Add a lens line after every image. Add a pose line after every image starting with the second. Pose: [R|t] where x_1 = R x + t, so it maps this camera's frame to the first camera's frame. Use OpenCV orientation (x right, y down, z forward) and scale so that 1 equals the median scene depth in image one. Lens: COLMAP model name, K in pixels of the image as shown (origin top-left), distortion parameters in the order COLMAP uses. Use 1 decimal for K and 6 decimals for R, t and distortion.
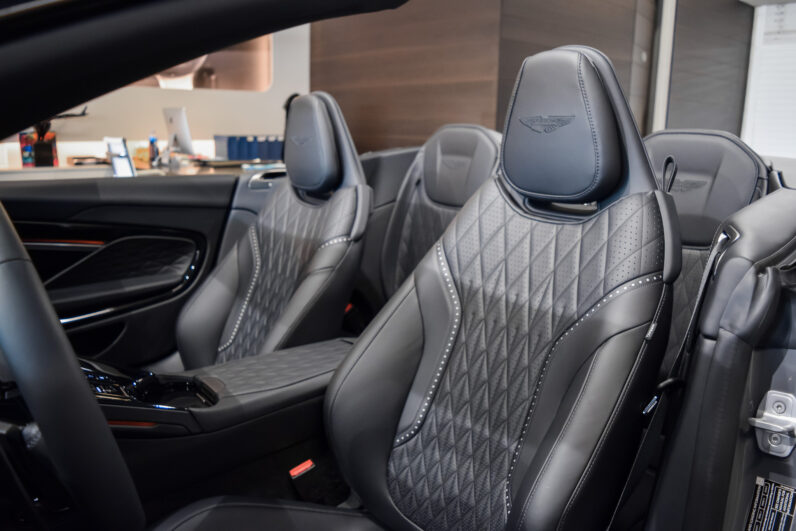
lens RADIAL K [[640.1, 0, 396.7], [0, 640.1, 266.6], [0, 0, 1]] dist [-0.081234, 0.007788]
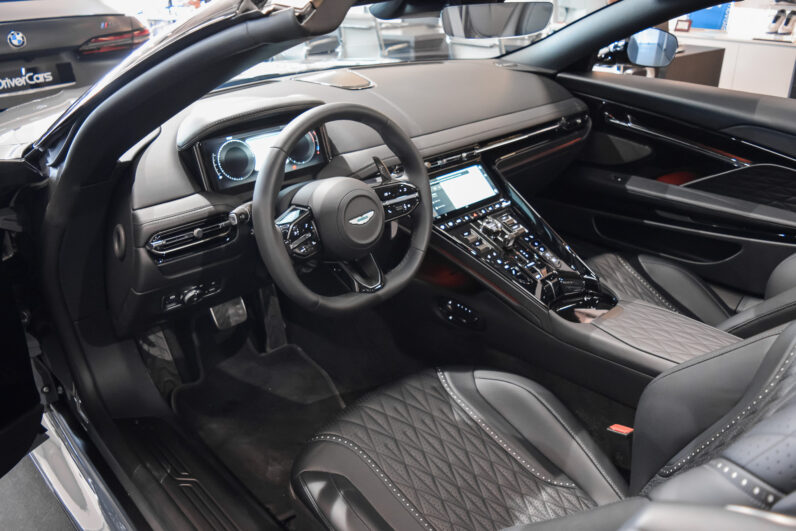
lens RADIAL K [[632.0, 0, 398.0], [0, 632.0, 265.5], [0, 0, 1]] dist [-0.086085, 0.002371]
pose [[0.079555, 0.419308, -0.904352, 0.173009], [-0.193311, 0.896494, 0.398659, -0.069088], [0.977907, 0.143106, 0.152378, 0.139003]]
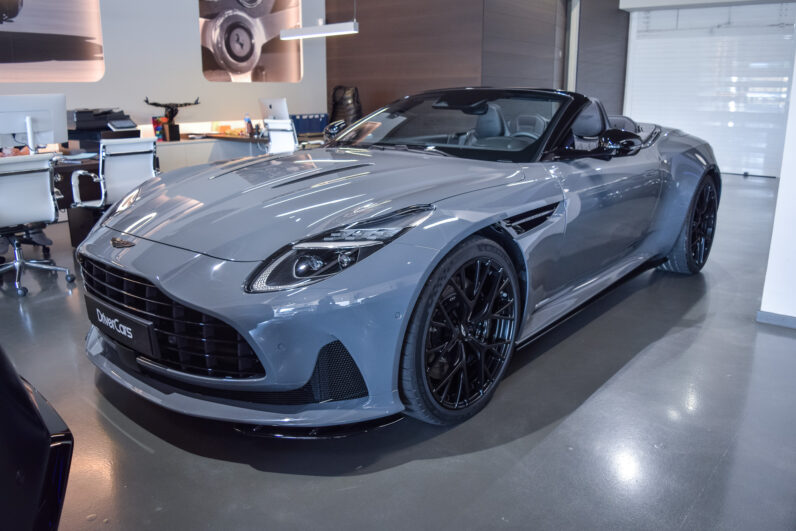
lens RADIAL K [[626.4, 0, 401.7], [0, 626.4, 266.2], [0, 0, 1]] dist [-0.079431, 0.004476]
pose [[0.985631, -0.066930, 0.155088, -0.322413], [0.058914, 0.996707, 0.055722, 0.087523], [-0.158307, -0.045785, 0.986328, -0.555472]]
